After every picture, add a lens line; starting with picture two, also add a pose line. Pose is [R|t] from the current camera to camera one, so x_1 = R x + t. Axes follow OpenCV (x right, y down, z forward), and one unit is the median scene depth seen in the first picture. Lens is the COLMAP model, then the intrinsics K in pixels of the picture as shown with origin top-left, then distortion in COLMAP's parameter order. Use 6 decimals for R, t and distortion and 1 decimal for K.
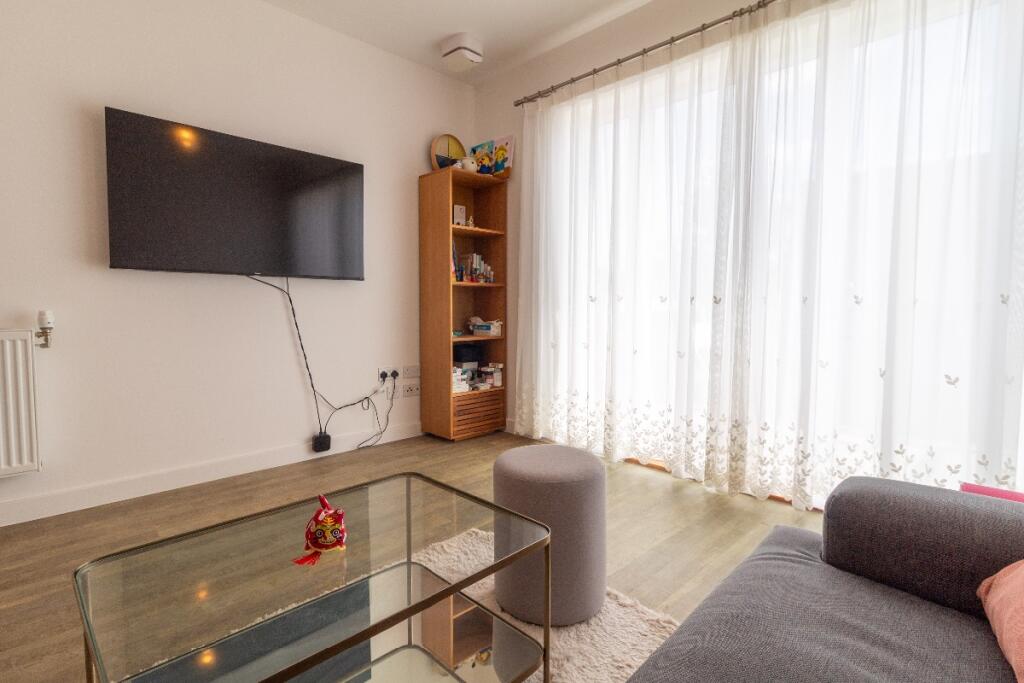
lens RADIAL K [[486.3, 0, 513.9], [0, 486.3, 338.2], [0, 0, 1]] dist [-0.001215, 0.000613]
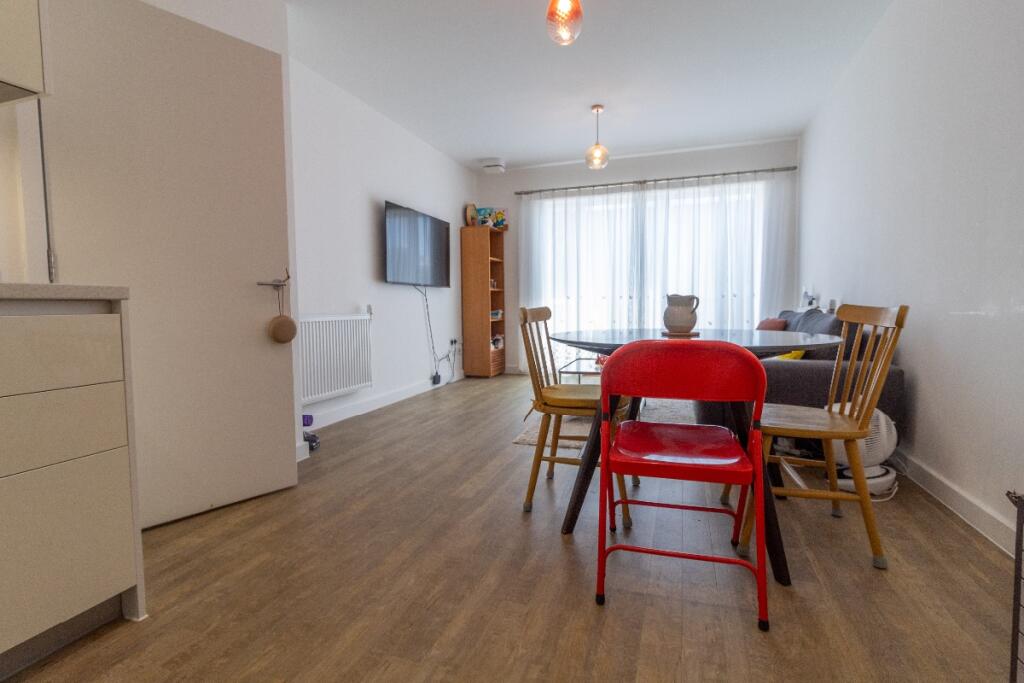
lens RADIAL K [[480.9, 0, 512.9], [0, 480.9, 335.3], [0, 0, 1]] dist [-0.001892, 0.000577]
pose [[0.896402, -0.037947, 0.441614, -1.207753], [0.038422, 0.999231, 0.007871, 0.068103], [-0.441573, 0.009912, 0.897171, -0.921680]]
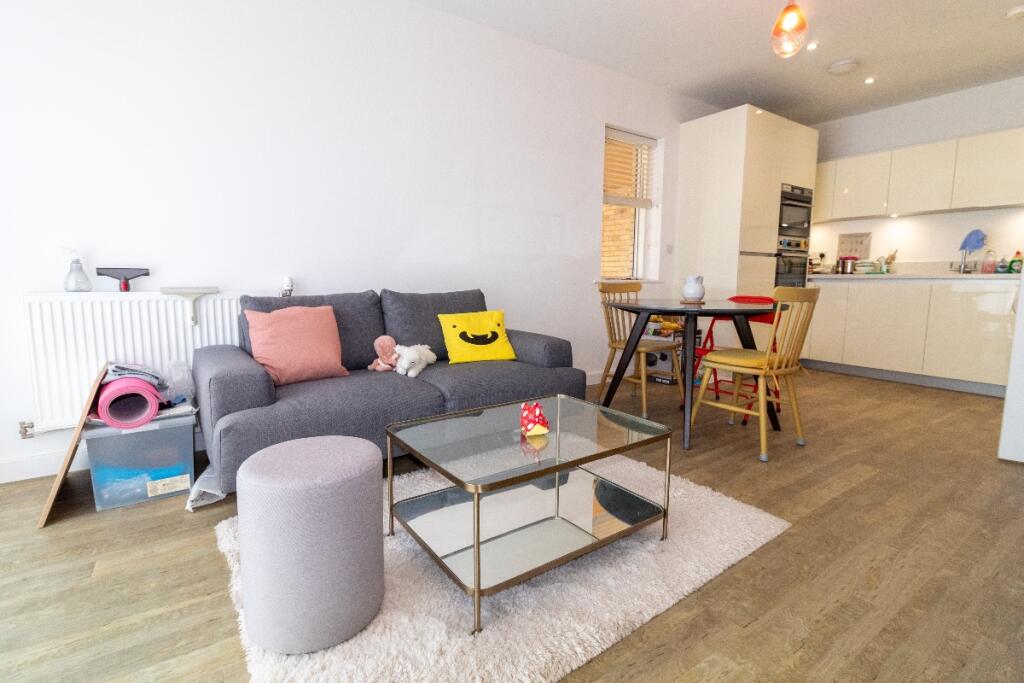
lens RADIAL K [[480.9, 0, 512.9], [0, 480.9, 335.3], [0, 0, 1]] dist [-0.001892, 0.000577]
pose [[-0.985936, -0.025943, 0.165100, -0.274458], [0.004579, 0.983314, 0.181860, -0.070291], [-0.167063, 0.180058, -0.969365, 1.122400]]
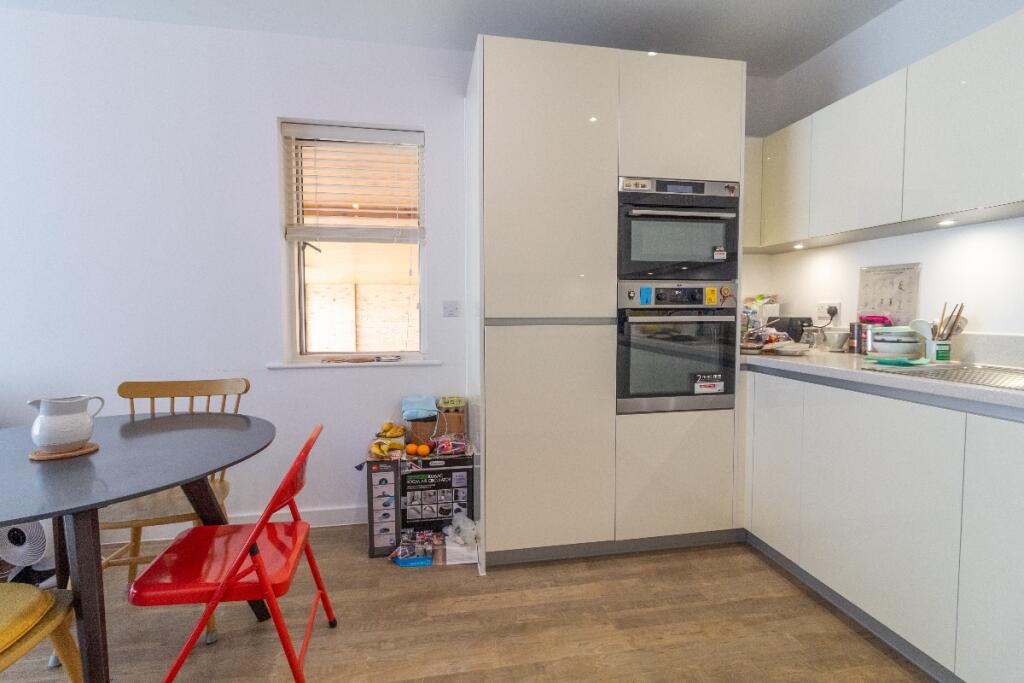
lens RADIAL K [[480.9, 0, 512.9], [0, 480.9, 335.3], [0, 0, 1]] dist [-0.001892, 0.000577]
pose [[-0.825206, -0.029555, 0.564057, -1.346062], [0.035597, 0.993924, 0.104157, -0.108253], [-0.563708, 0.106030, -0.819140, -0.065136]]
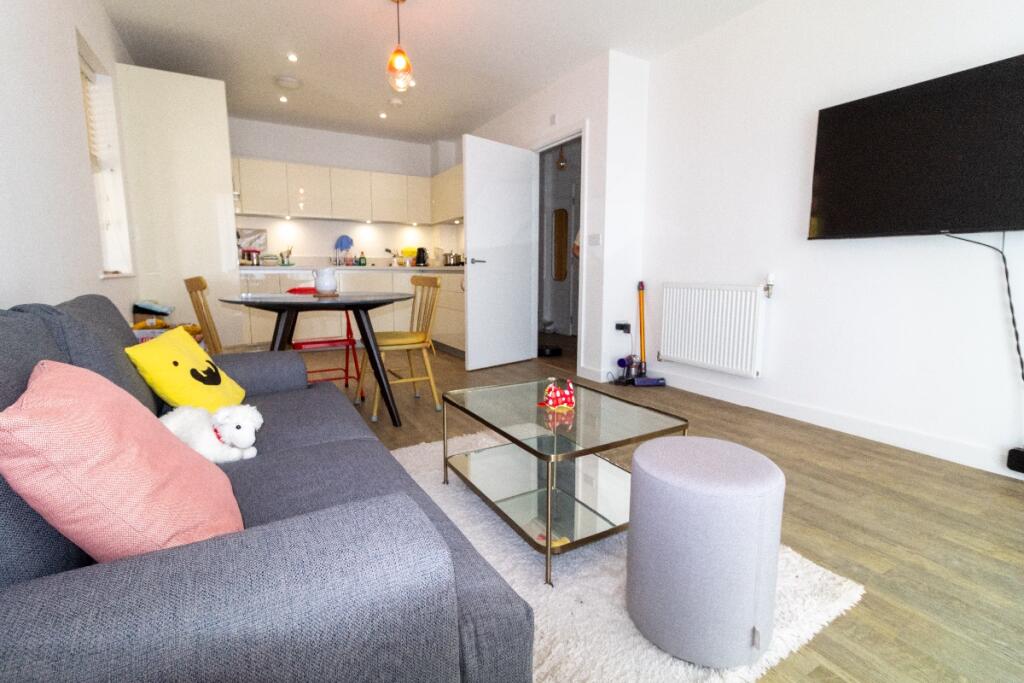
lens RADIAL K [[467.2, 0, 512.6], [0, 467.2, 335.4], [0, 0, 1]] dist [-0.000336, 0.000704]
pose [[-0.245284, 0.132471, -0.960358, 0.565083], [-0.063295, 0.986318, 0.152218, -0.032936], [0.967383, 0.098122, -0.233544, 0.542222]]
